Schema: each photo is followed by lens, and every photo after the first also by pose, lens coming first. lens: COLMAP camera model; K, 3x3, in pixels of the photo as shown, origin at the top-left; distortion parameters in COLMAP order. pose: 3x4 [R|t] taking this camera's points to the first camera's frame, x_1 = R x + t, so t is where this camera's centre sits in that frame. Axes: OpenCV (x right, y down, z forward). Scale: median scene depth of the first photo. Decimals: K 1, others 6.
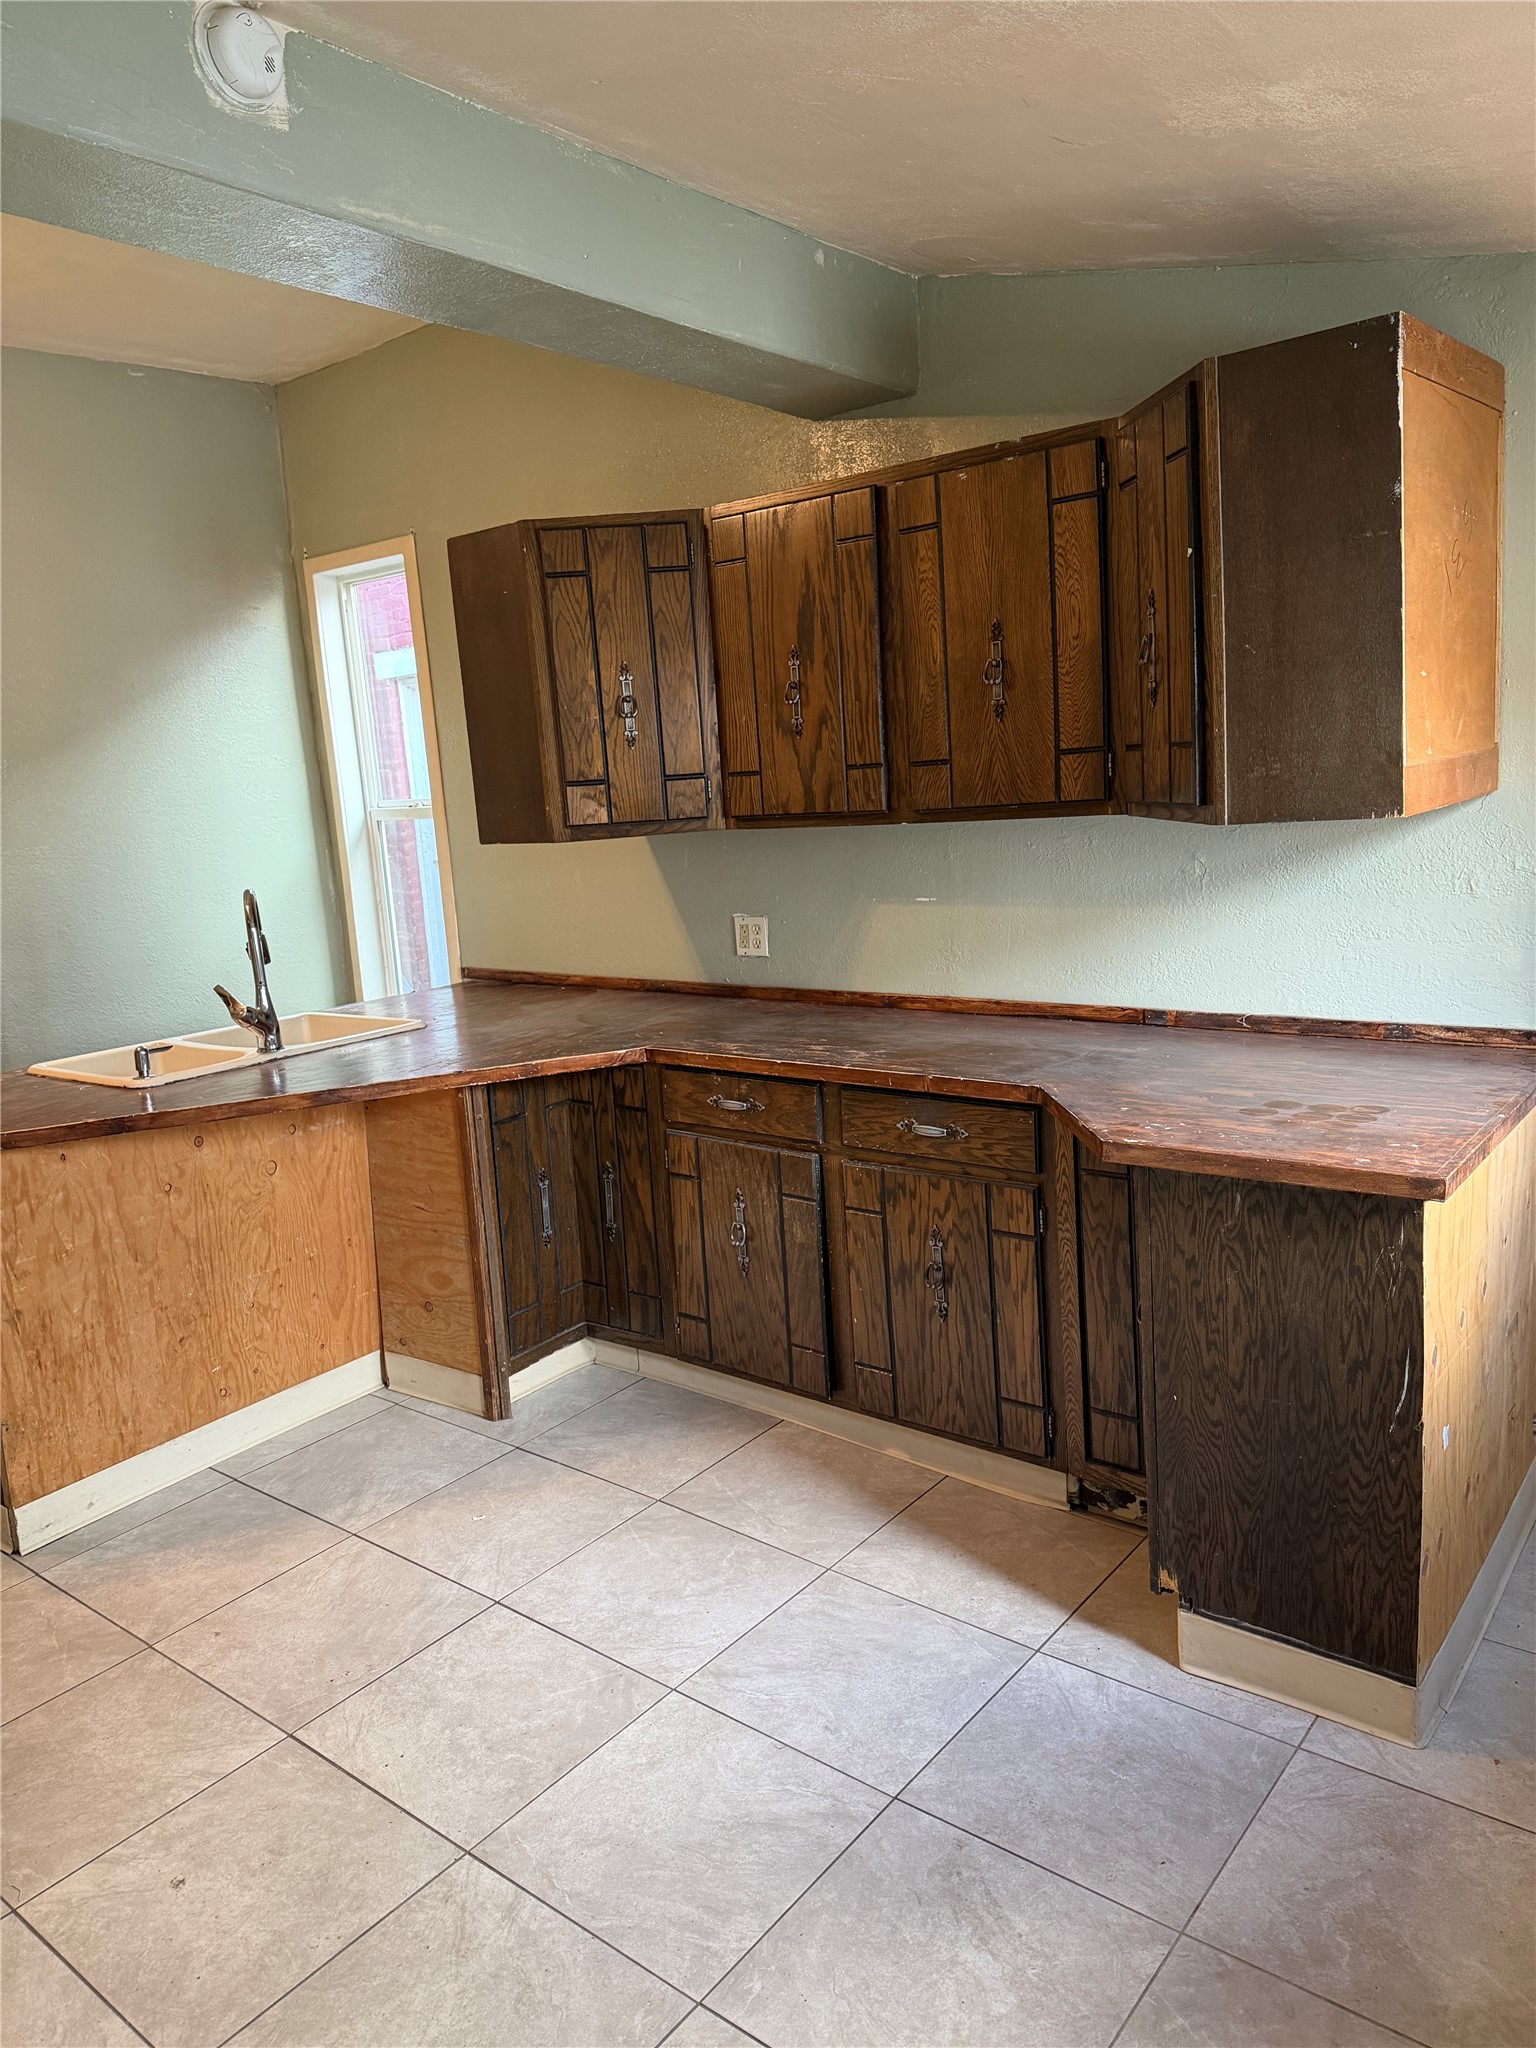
lens RADIAL K [[1464.6, 0, 769.1], [0, 1464.6, 1031.5], [0, 0, 1]] dist [0.070175, -0.038726]
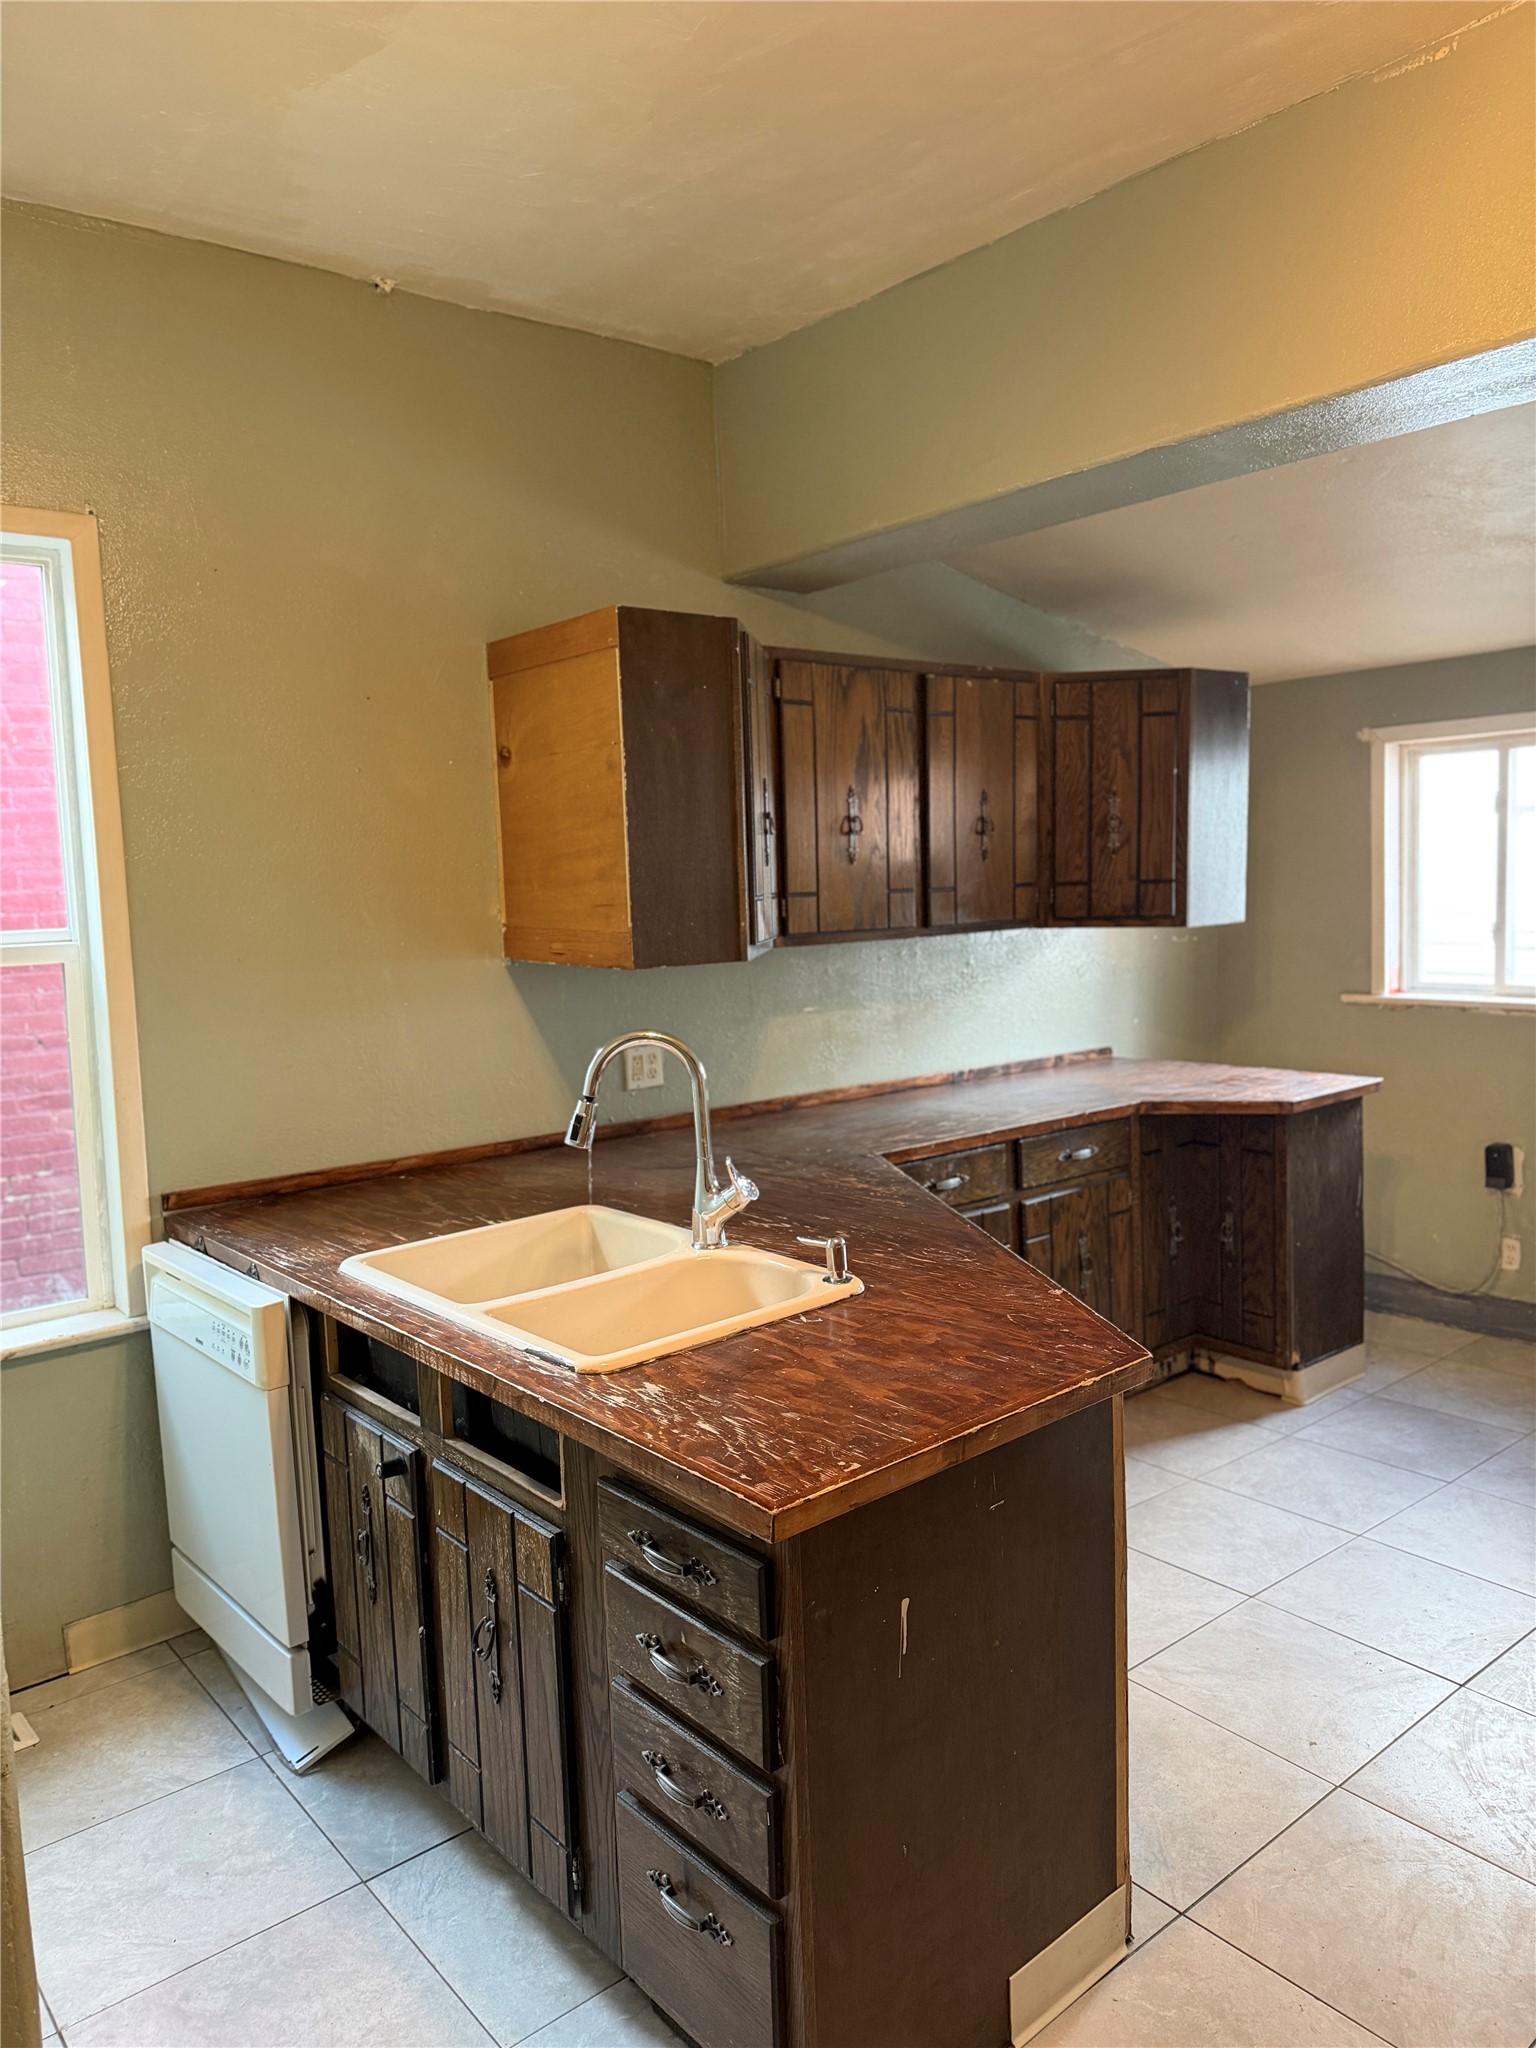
lens RADIAL K [[1464.6, 0, 769.7], [0, 1464.6, 1015.4], [0, 0, 1]] dist [0.070175, -0.038726]
pose [[0.190710, -0.039082, 0.980868, -1.168154], [0.187503, 0.982260, 0.002681, -0.106482], [-0.963573, 0.183404, 0.194655, 0.909196]]
